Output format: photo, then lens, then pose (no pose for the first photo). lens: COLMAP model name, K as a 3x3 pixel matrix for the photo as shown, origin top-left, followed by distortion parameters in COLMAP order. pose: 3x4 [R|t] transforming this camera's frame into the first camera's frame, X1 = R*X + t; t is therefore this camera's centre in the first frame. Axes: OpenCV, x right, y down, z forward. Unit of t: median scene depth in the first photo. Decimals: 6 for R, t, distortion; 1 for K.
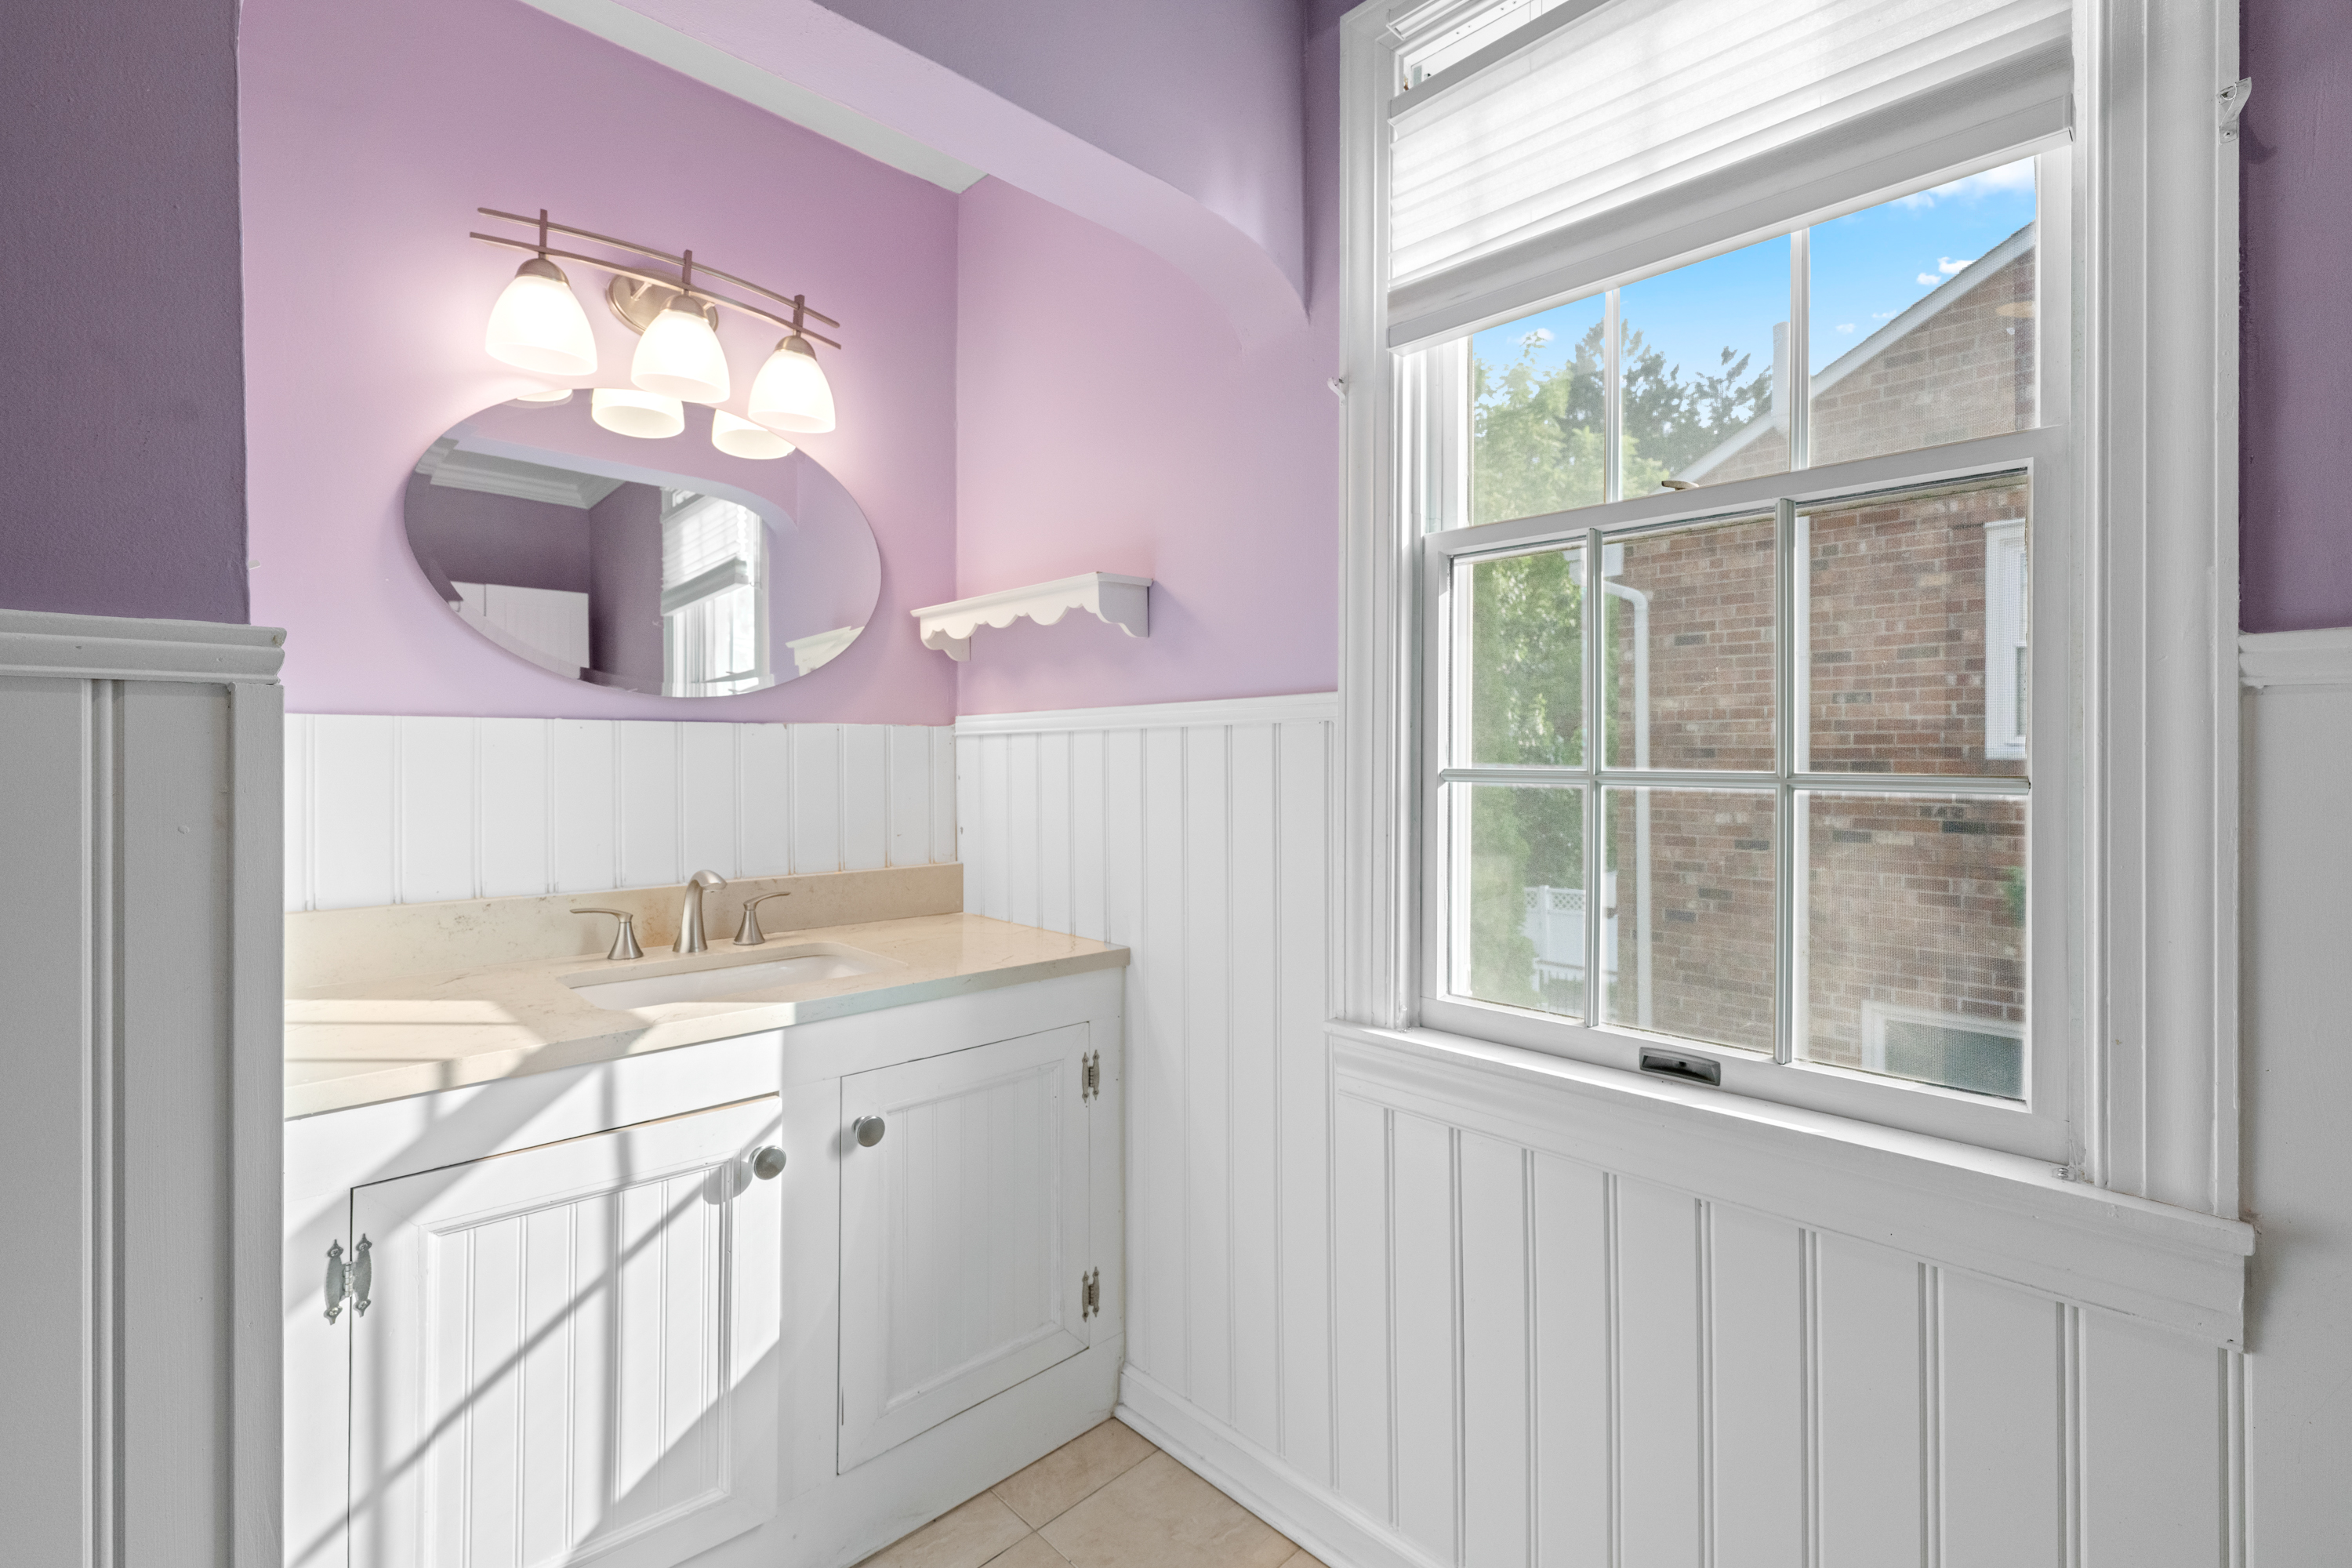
lens RADIAL K [[1028.0, 0, 1178.0], [0, 1028.0, 757.9], [0, 0, 1]] dist [-0.003421, -0.001065]
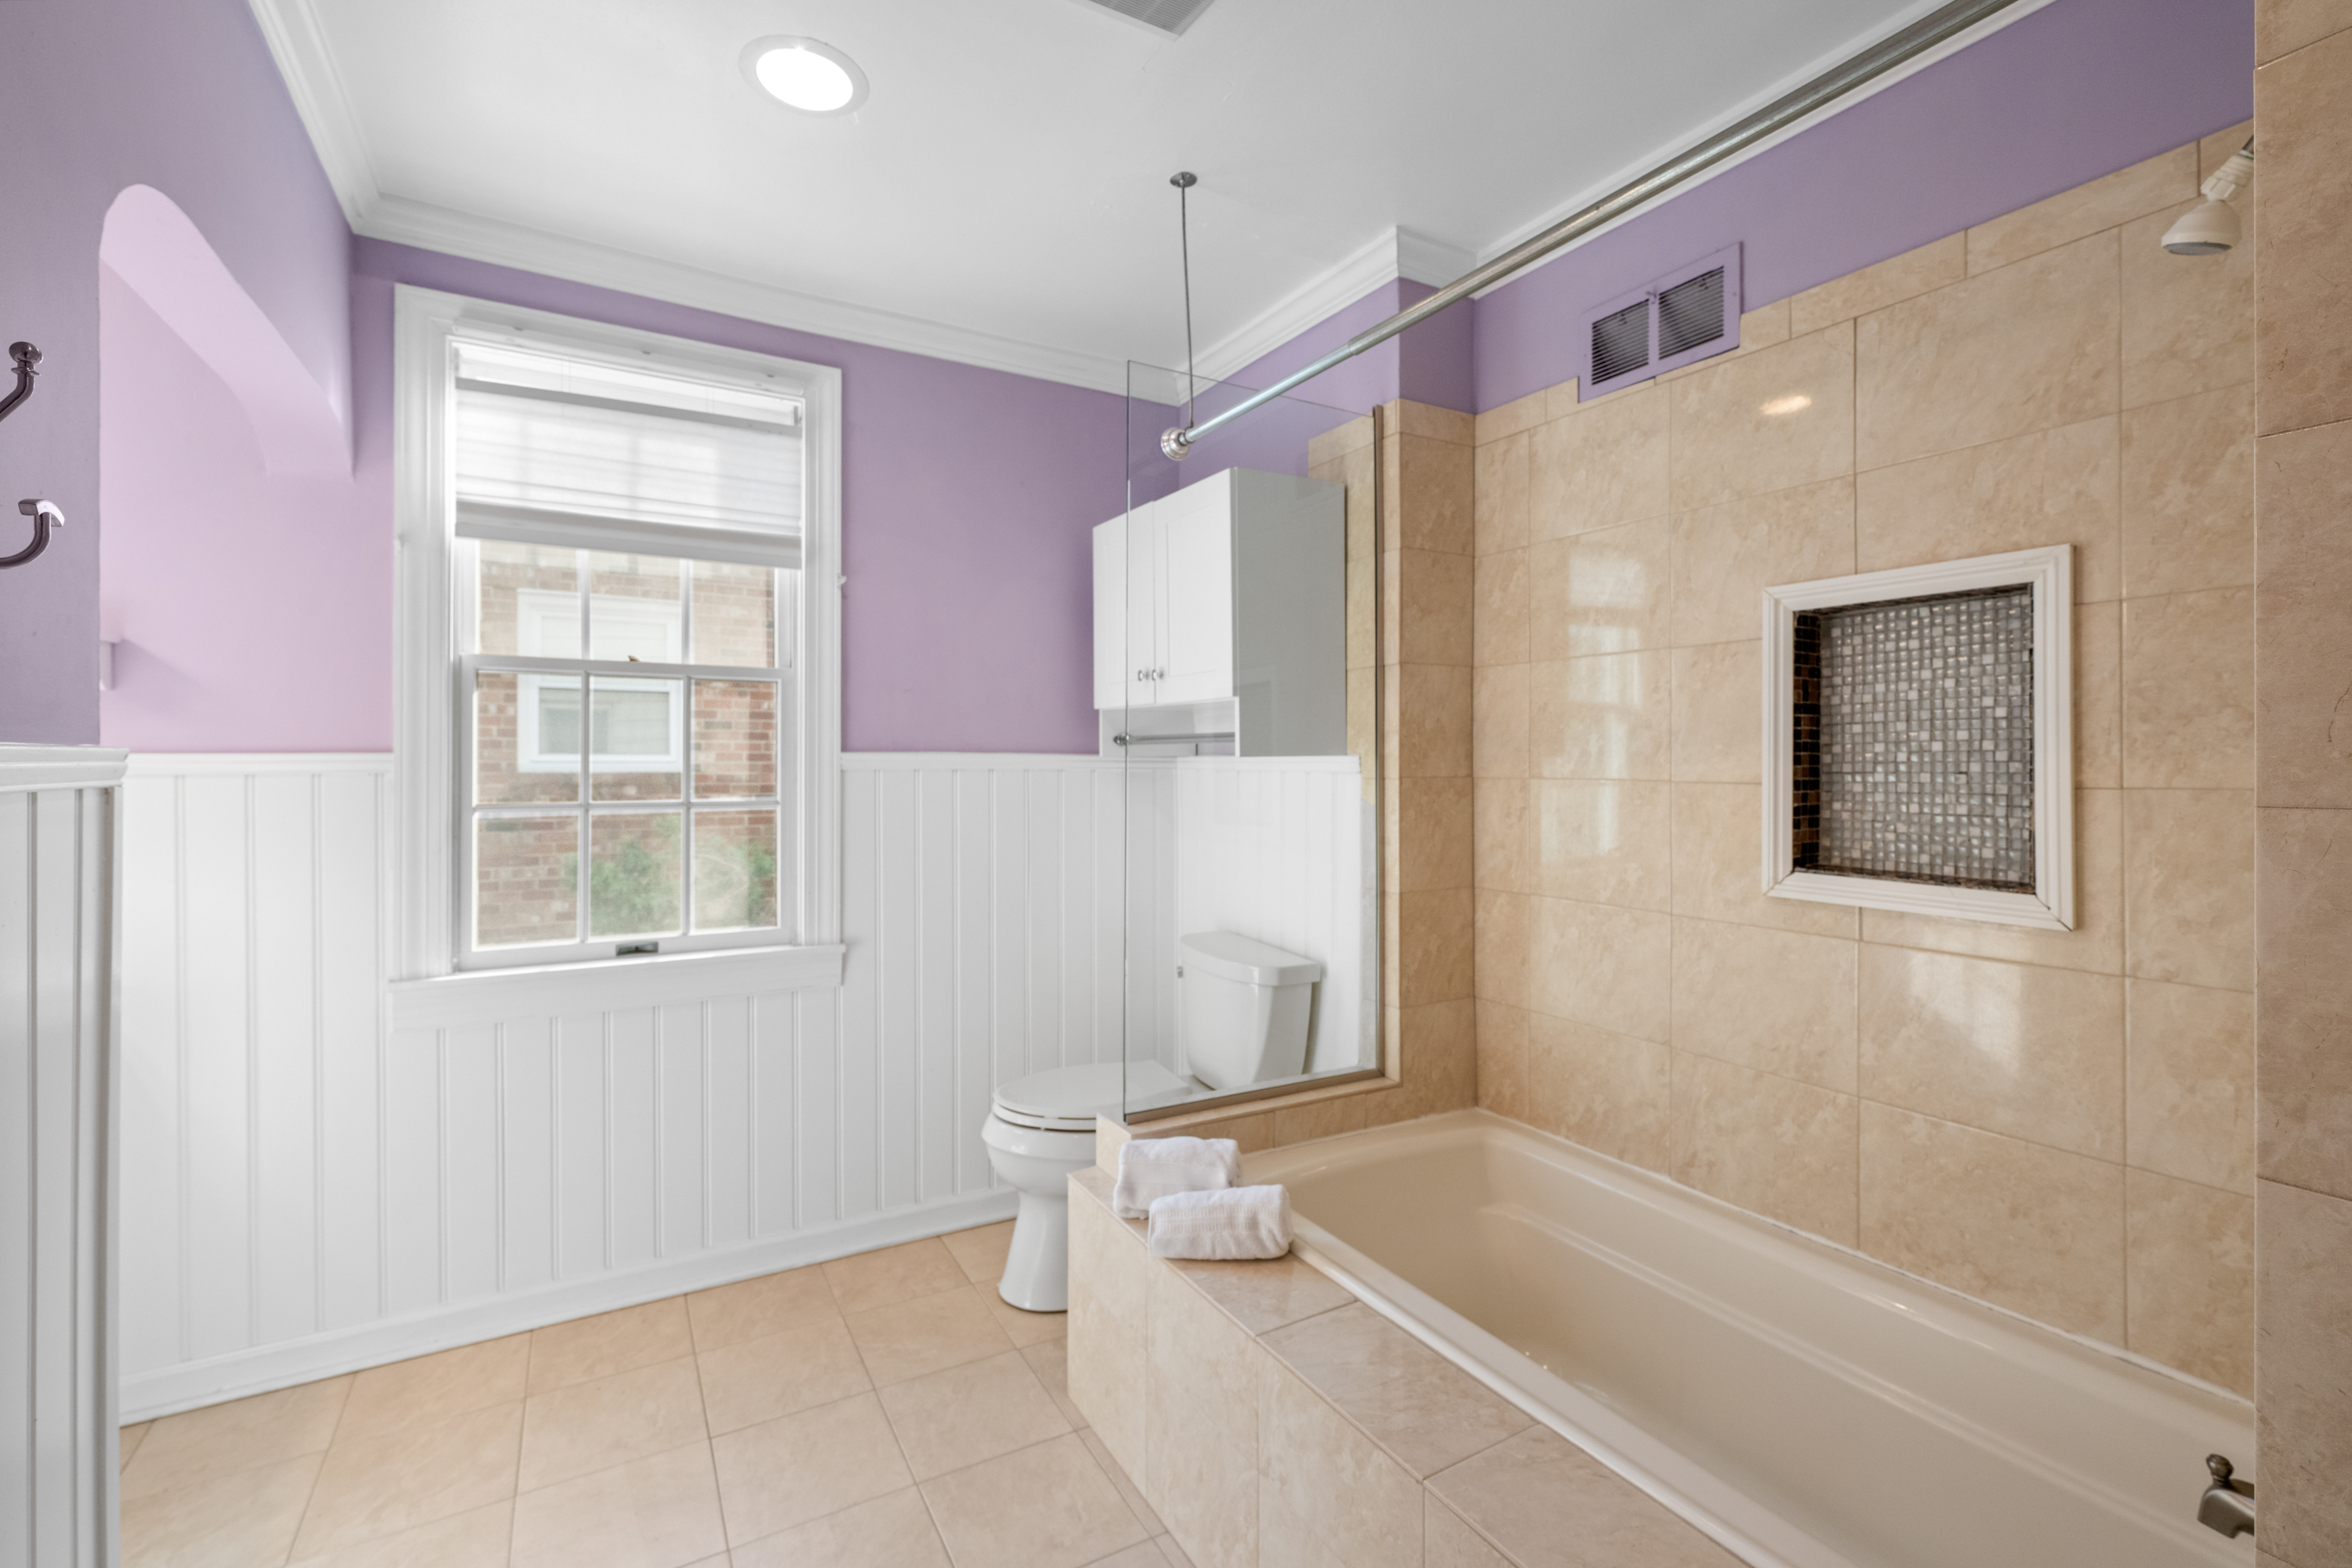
lens RADIAL K [[1028.0, 0, 1178.0], [0, 1028.0, 757.9], [0, 0, 1]] dist [-0.003421, -0.001065]
pose [[0.239474, 0.001291, 0.970902, -1.253203], [0.000070, 0.999999, -0.001347, -0.072485], [-0.970903, 0.000391, 0.239474, -0.528902]]
